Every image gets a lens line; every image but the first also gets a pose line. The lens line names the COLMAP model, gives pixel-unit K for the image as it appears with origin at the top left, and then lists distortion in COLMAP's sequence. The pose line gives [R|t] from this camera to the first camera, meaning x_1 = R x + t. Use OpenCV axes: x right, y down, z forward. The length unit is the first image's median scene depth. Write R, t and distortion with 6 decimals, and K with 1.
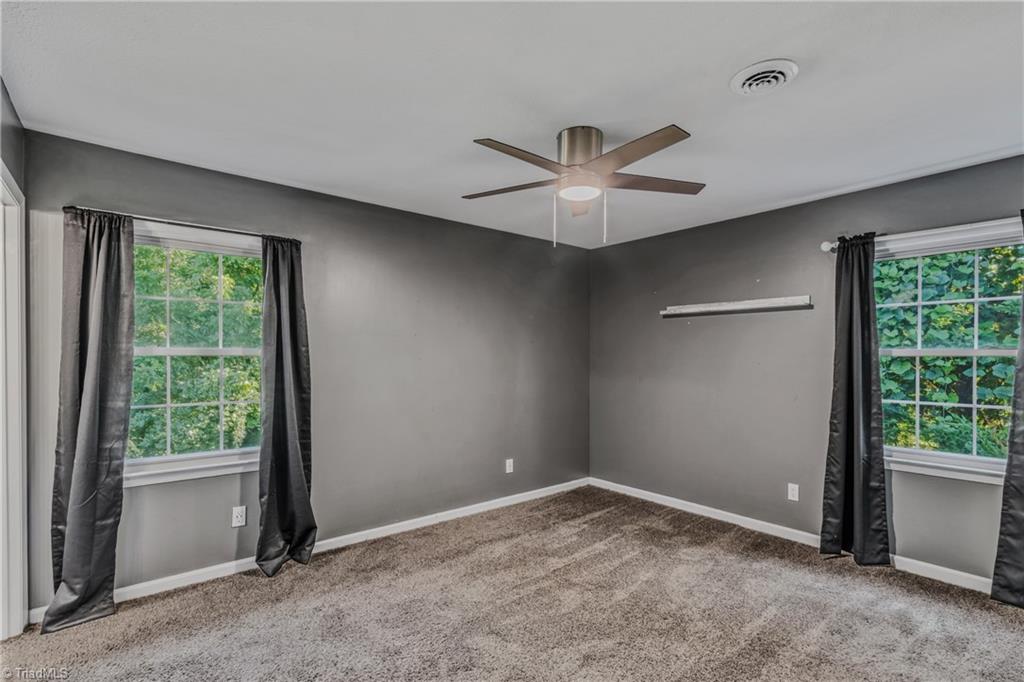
lens RADIAL K [[474.6, 0, 506.1], [0, 474.6, 345.8], [0, 0, 1]] dist [-0.010413, 0.000694]
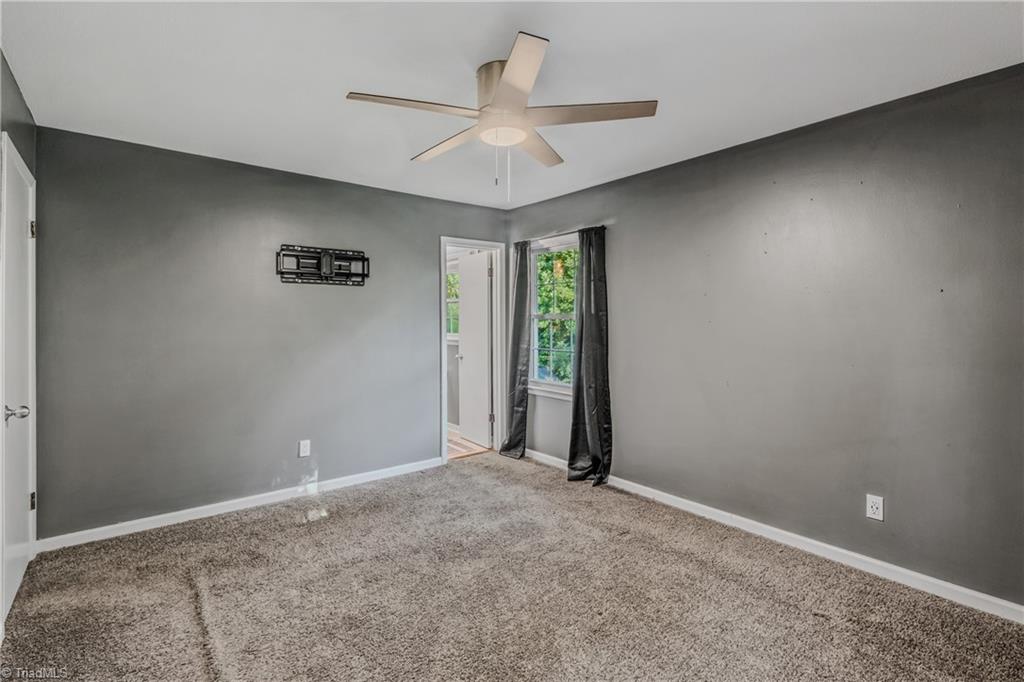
lens RADIAL K [[474.6, 0, 508.3], [0, 474.6, 318.4], [0, 0, 1]] dist [-0.010413, 0.000694]
pose [[-0.004490, -0.019883, -0.999792, 0.840282], [0.006916, 0.999778, -0.019914, 0.045573], [0.999966, -0.007004, -0.004352, 0.797572]]
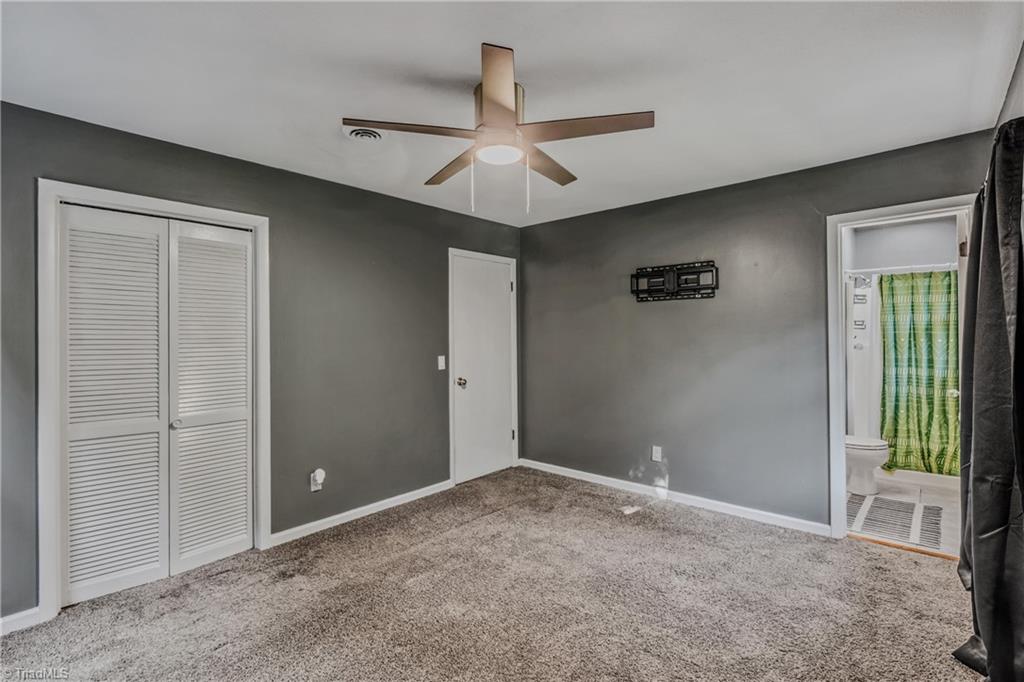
lens RADIAL K [[474.6, 0, 519.5], [0, 474.6, 335.3], [0, 0, 1]] dist [-0.010413, 0.000694]
pose [[-0.984850, -0.009281, -0.173161, 0.221481], [-0.008867, 0.999956, -0.003161, 0.030343], [0.173183, -0.001577, -0.984888, 1.500690]]
